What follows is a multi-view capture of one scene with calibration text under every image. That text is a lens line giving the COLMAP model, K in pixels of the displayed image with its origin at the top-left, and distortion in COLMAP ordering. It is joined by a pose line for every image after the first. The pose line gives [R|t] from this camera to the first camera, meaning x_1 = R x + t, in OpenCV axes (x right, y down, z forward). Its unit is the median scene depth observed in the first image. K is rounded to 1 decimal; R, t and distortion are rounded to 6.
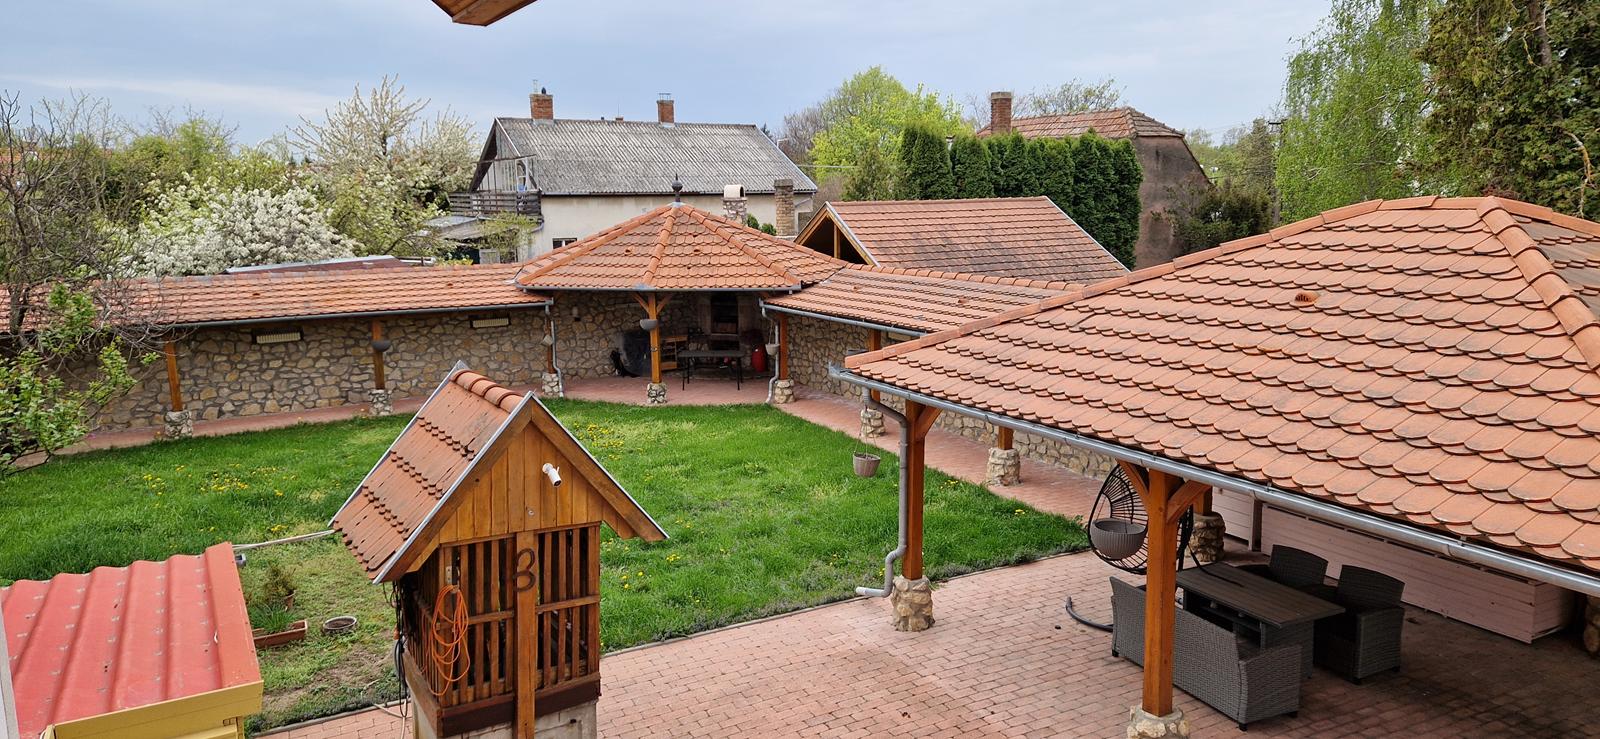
lens RADIAL K [[1021.3, 0, 802.3], [0, 1021.3, 368.5], [0, 0, 1]] dist [0.055549, -0.008487]
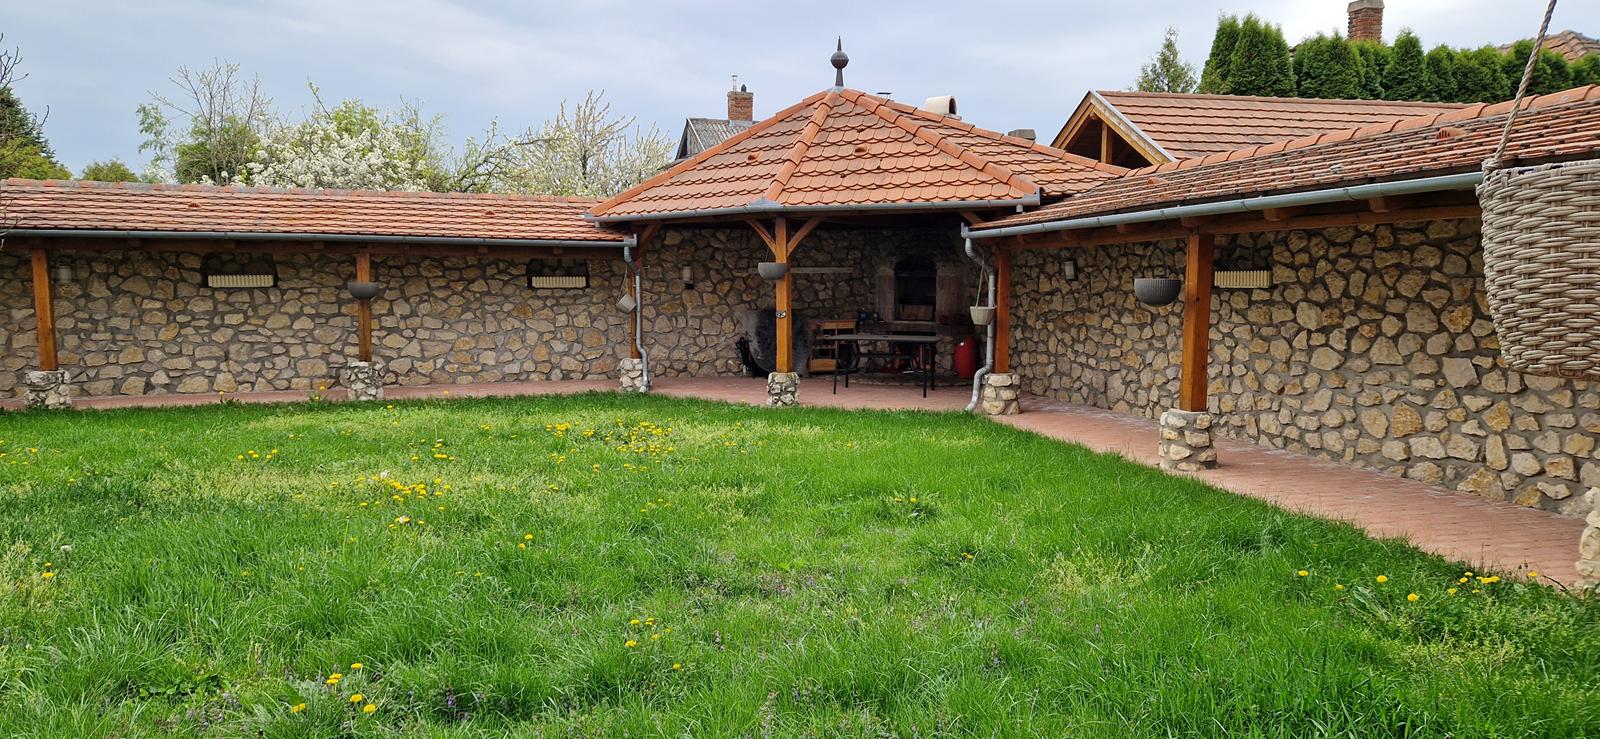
lens RADIAL K [[1021.3, 0, 794.3], [0, 1021.3, 370.5], [0, 0, 1]] dist [0.055549, -0.008487]
pose [[0.971294, 0.036675, -0.235038, 0.003593], [-0.054677, 0.996010, -0.070536, 0.055535], [0.231513, 0.081362, 0.969423, 0.428225]]
